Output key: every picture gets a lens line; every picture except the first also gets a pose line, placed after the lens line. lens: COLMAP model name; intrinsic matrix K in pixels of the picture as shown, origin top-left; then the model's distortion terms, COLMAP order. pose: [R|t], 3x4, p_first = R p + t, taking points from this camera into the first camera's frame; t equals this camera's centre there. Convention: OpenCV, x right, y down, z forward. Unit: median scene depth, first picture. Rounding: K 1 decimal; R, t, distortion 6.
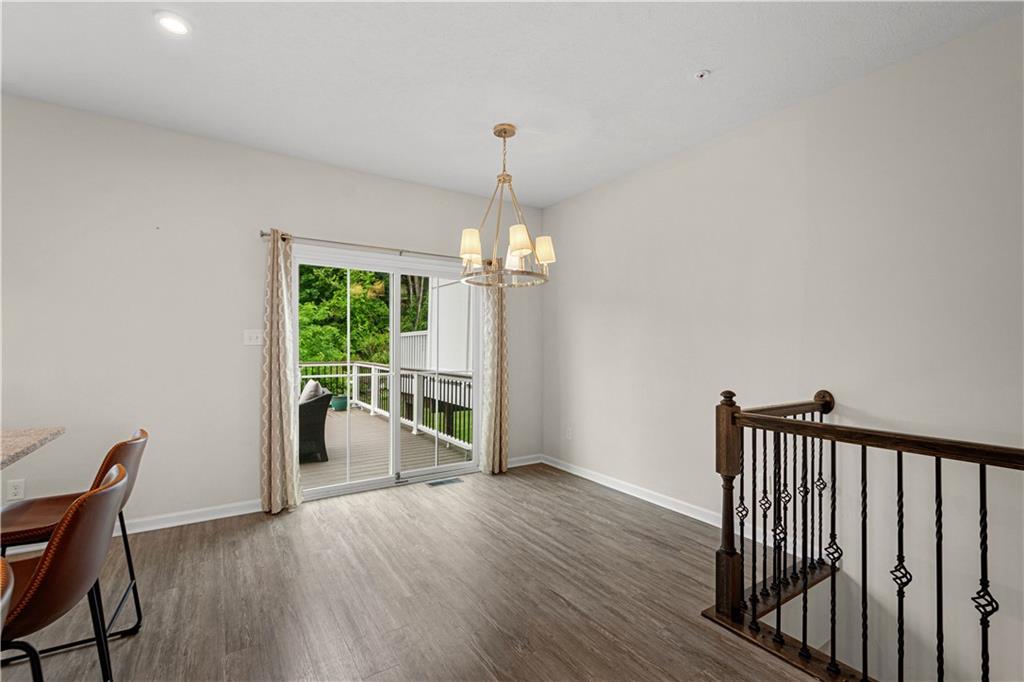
lens RADIAL K [[451.0, 0, 512.0], [0, 451.0, 341.0], [0, 0, 1]] dist [0.000928, 0.000213]
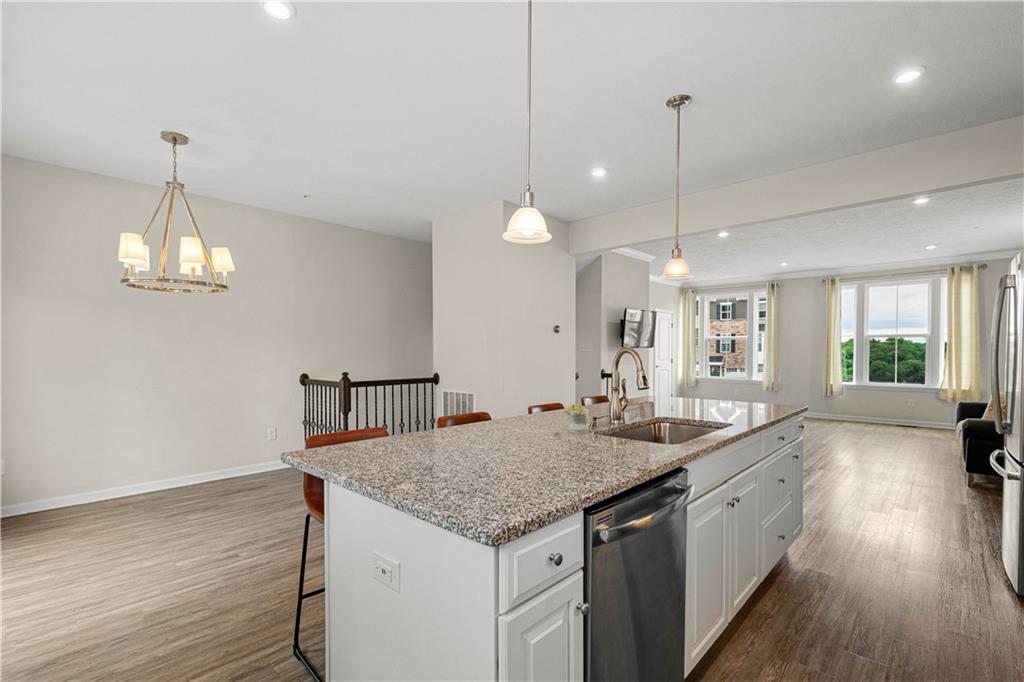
lens RADIAL K [[460.6, 0, 512.0], [0, 460.6, 341.0], [0, 0, 1]] dist [-0.001015, -0.000169]
pose [[-0.231107, 0.016269, 0.972792, -1.176374], [-0.008919, 0.999783, -0.018840, 0.000587], [-0.972888, -0.013030, -0.230911, 0.496243]]
